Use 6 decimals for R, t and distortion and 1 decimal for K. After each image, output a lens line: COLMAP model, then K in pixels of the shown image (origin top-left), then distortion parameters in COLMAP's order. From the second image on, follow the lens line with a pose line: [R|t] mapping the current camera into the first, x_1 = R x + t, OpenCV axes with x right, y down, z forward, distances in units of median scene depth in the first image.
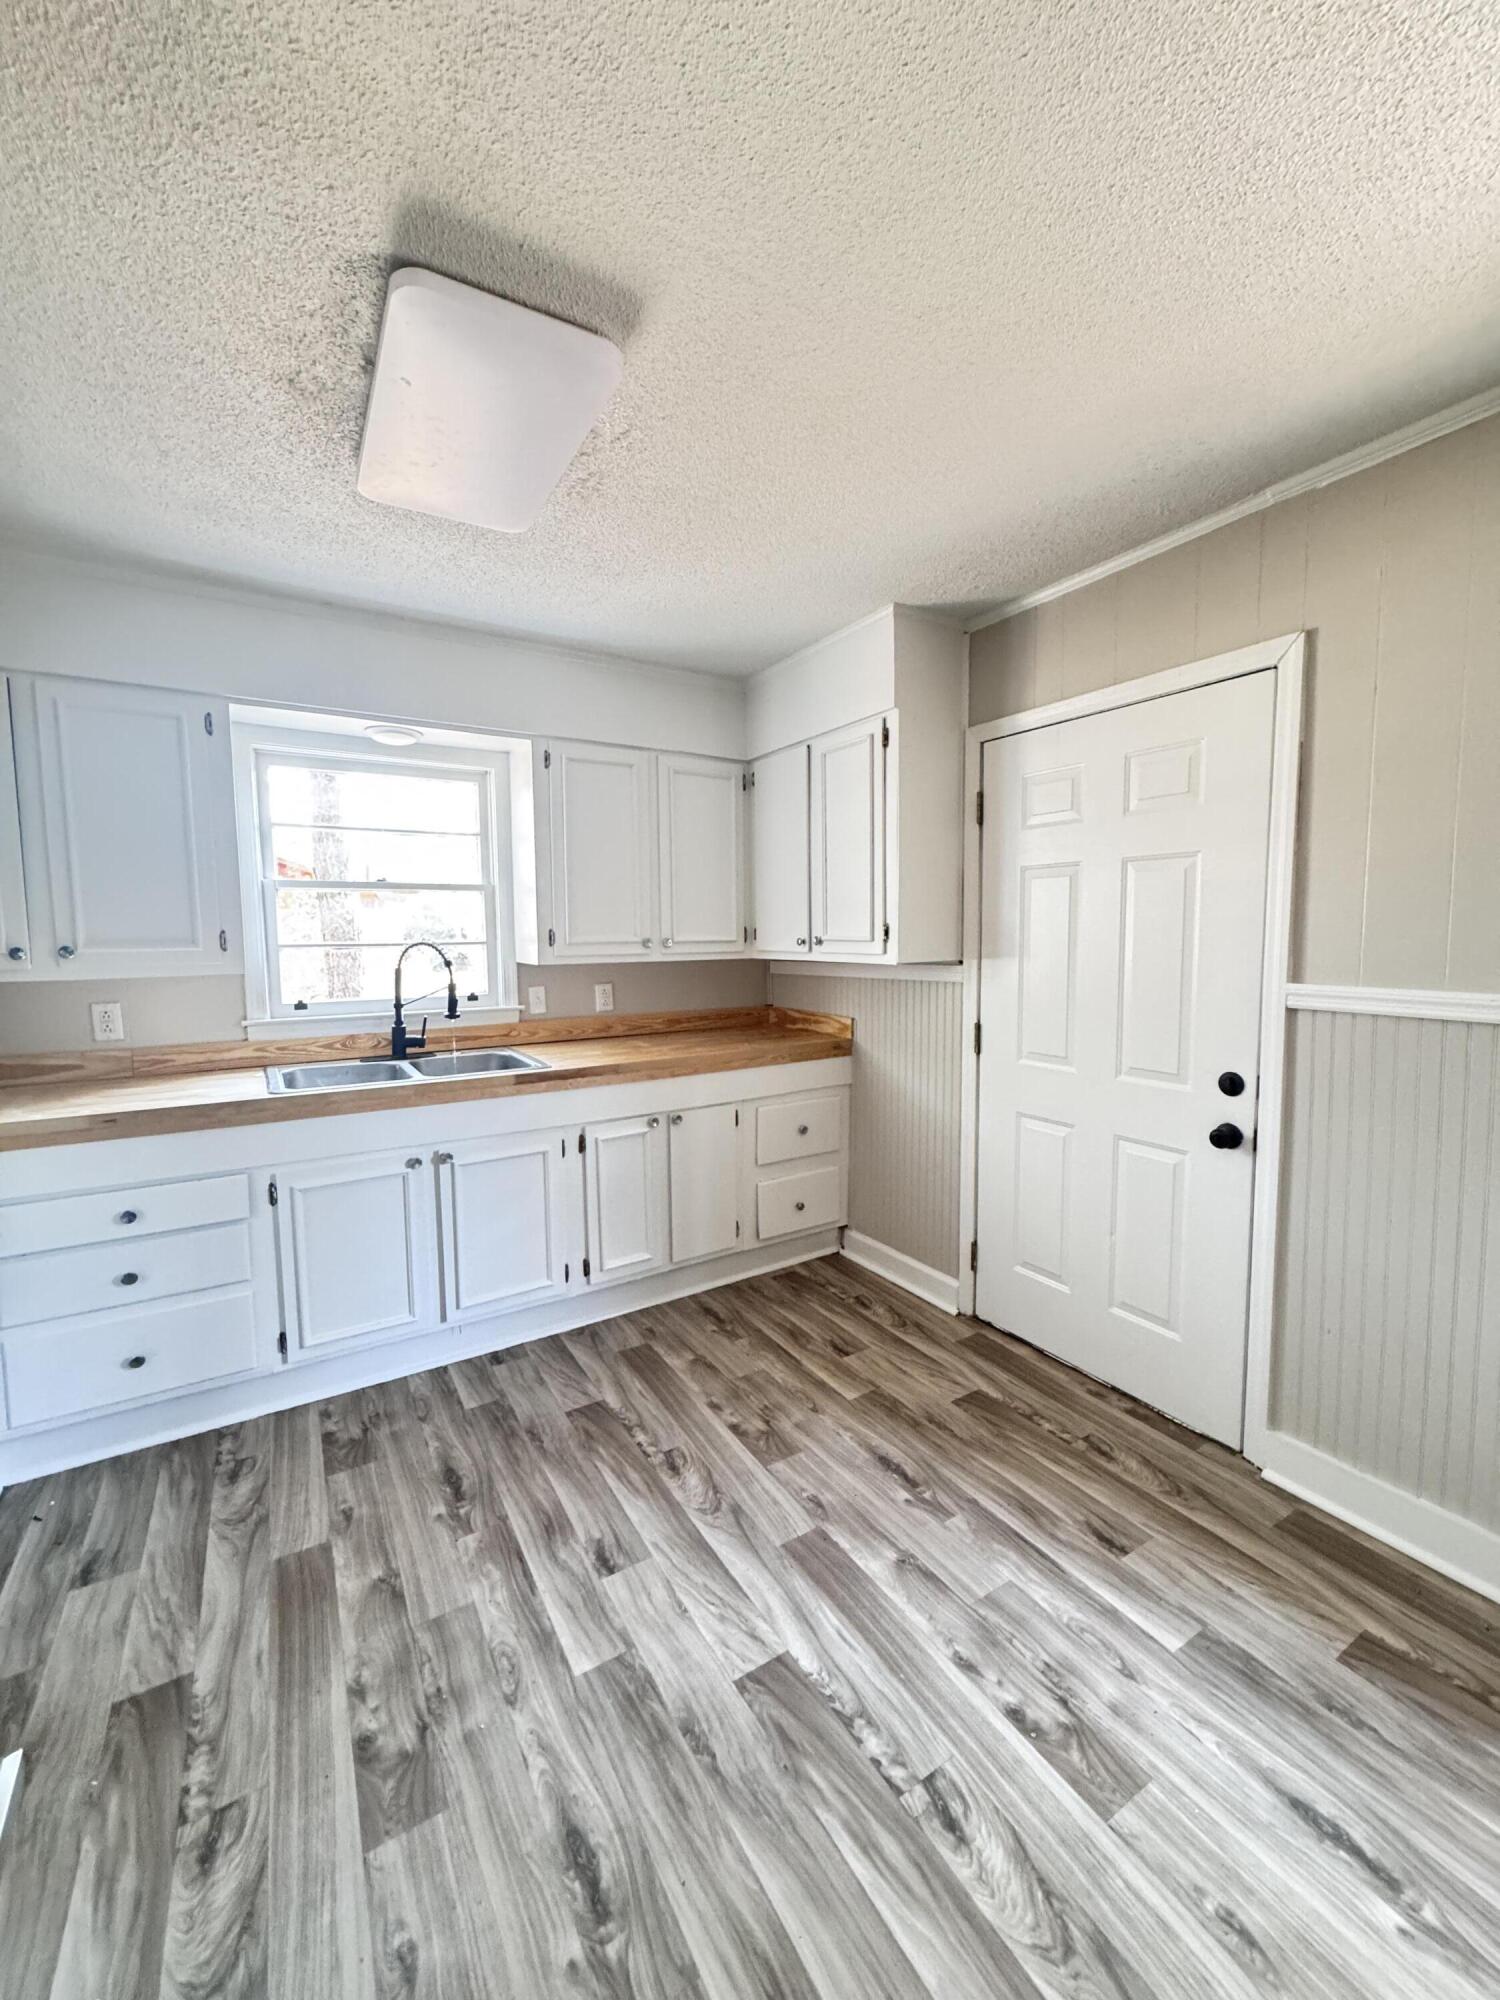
lens RADIAL K [[801.6, 0, 748.5], [0, 801.6, 995.8], [0, 0, 1]] dist [-0.005437, 0.000572]
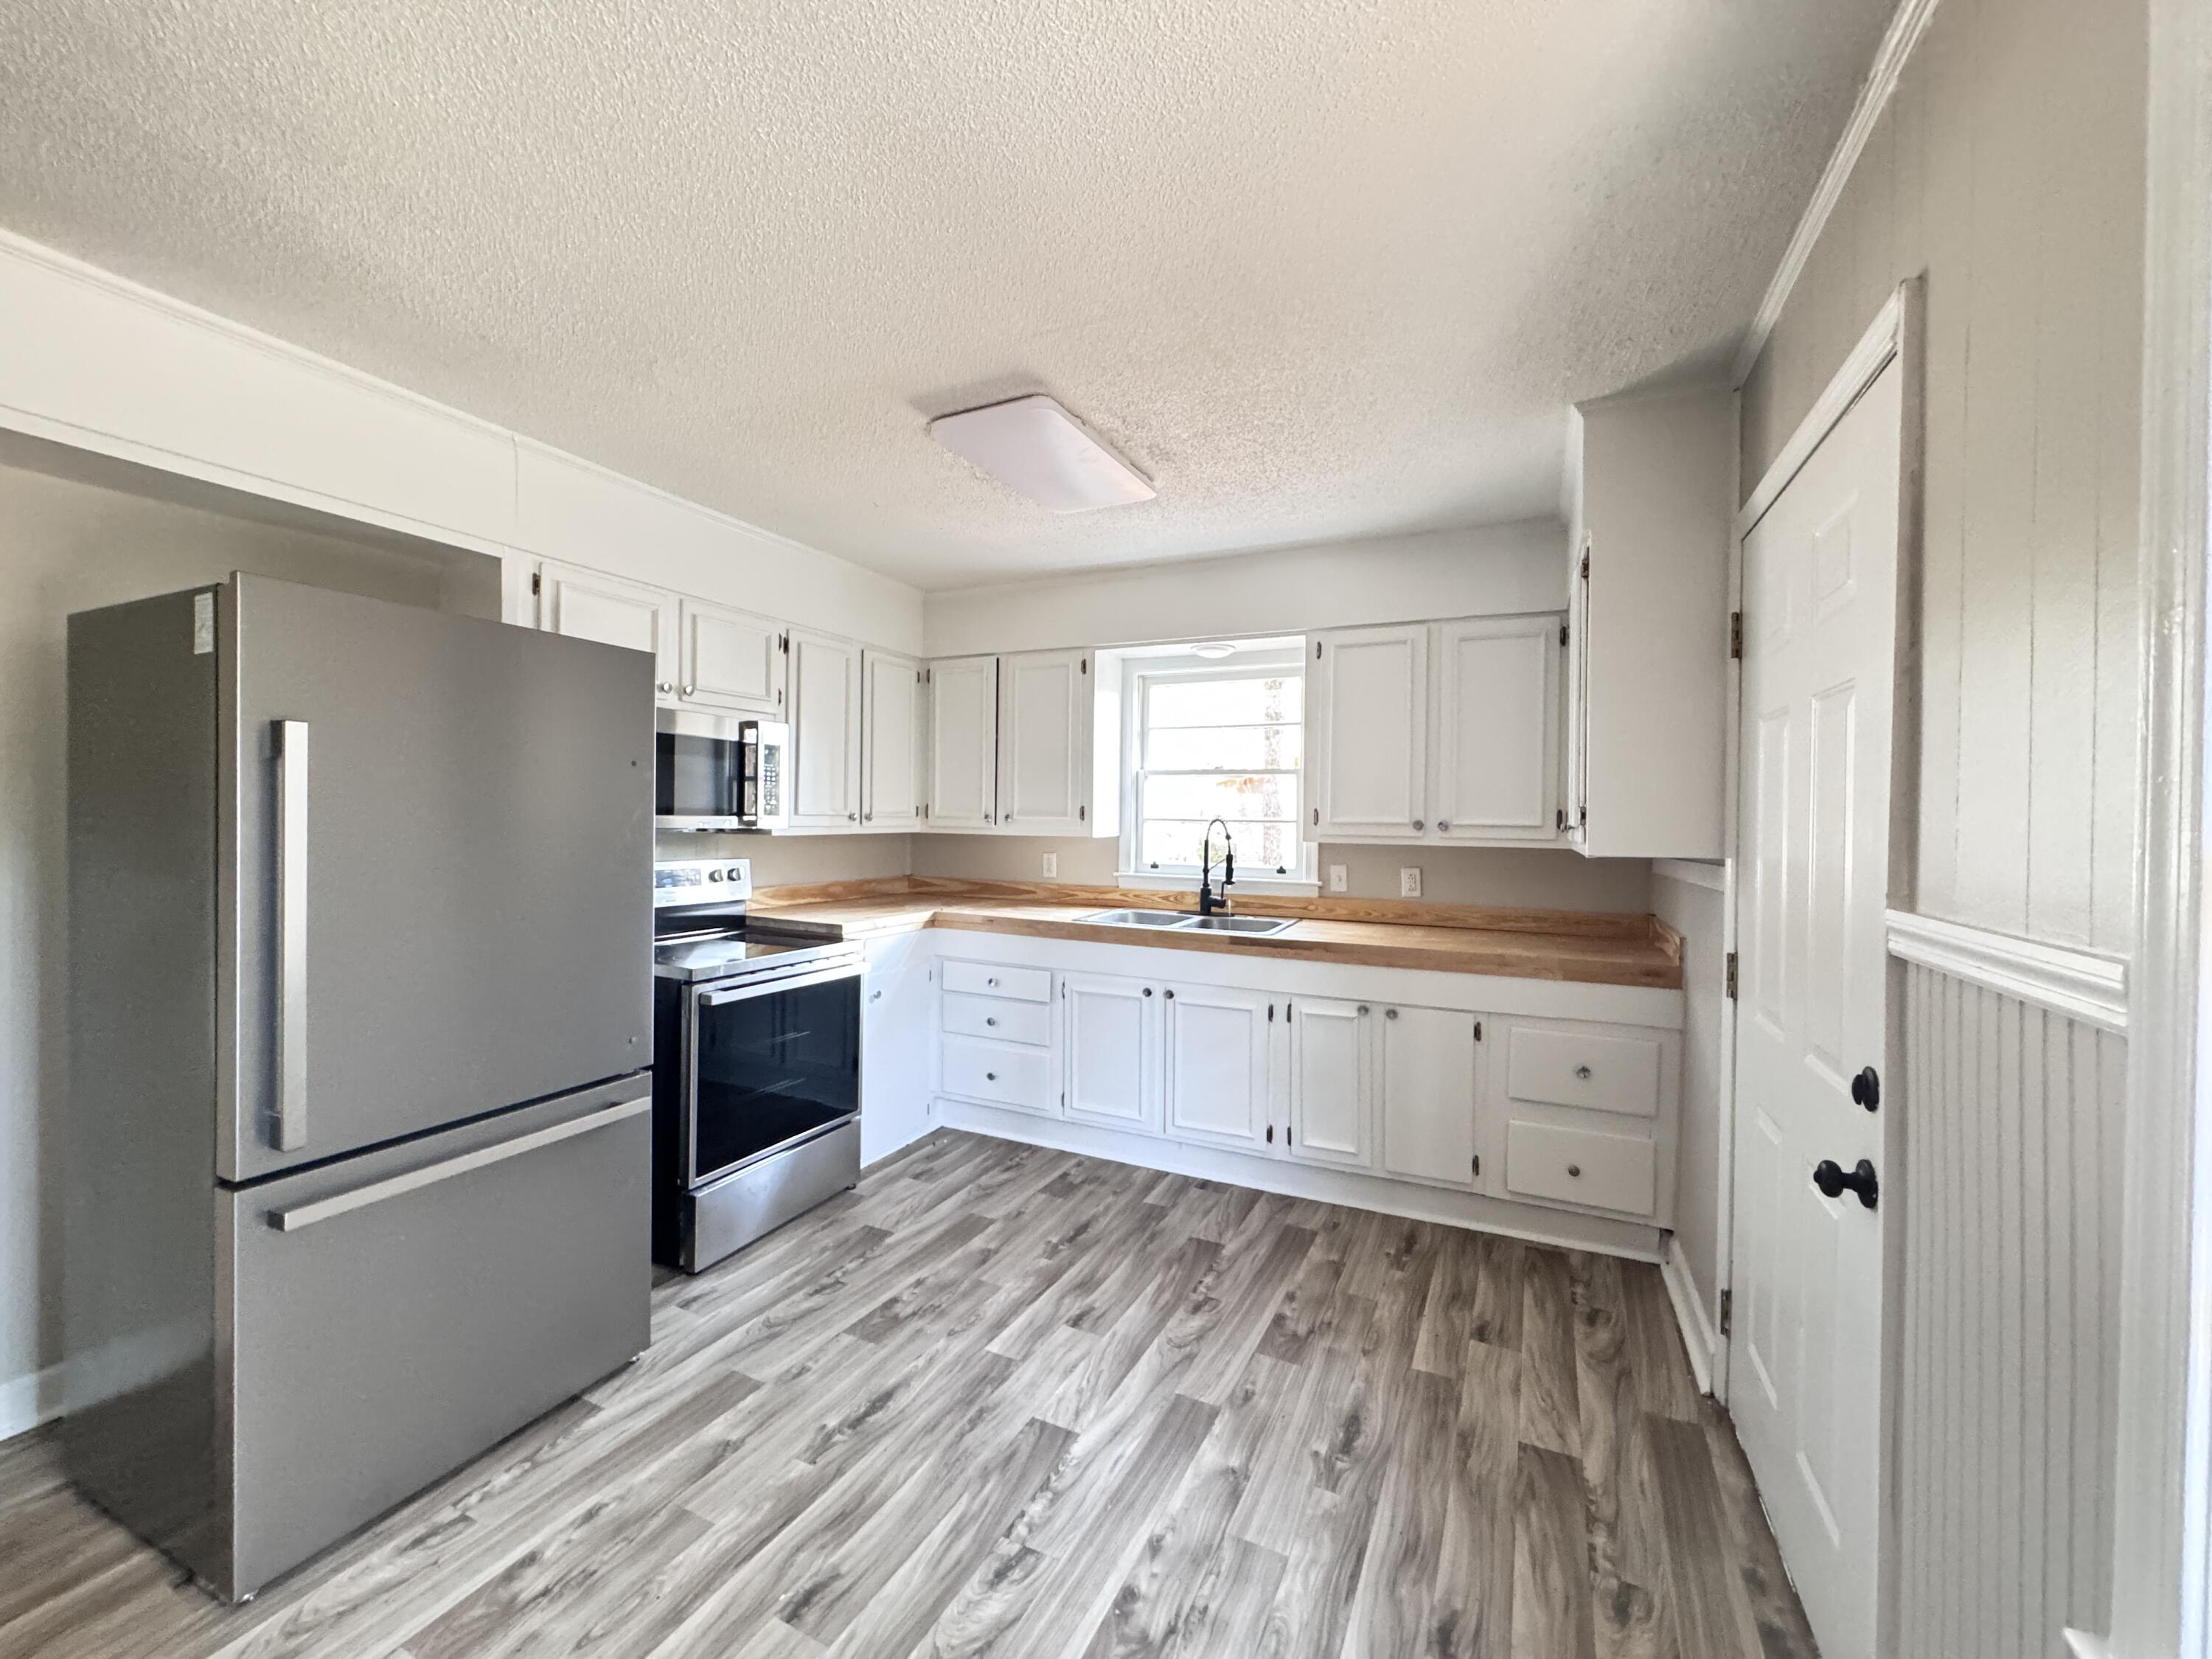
lens RADIAL K [[886.6, 0, 1099.9], [0, 886.6, 823.1], [0, 0, 1]] dist [-0.005437, 0.000572]
pose [[0.530551, 0.021768, -0.847373, 0.811742], [-0.086636, 0.995828, -0.028662, -0.009593], [0.843214, 0.088619, 0.530224, 0.203936]]
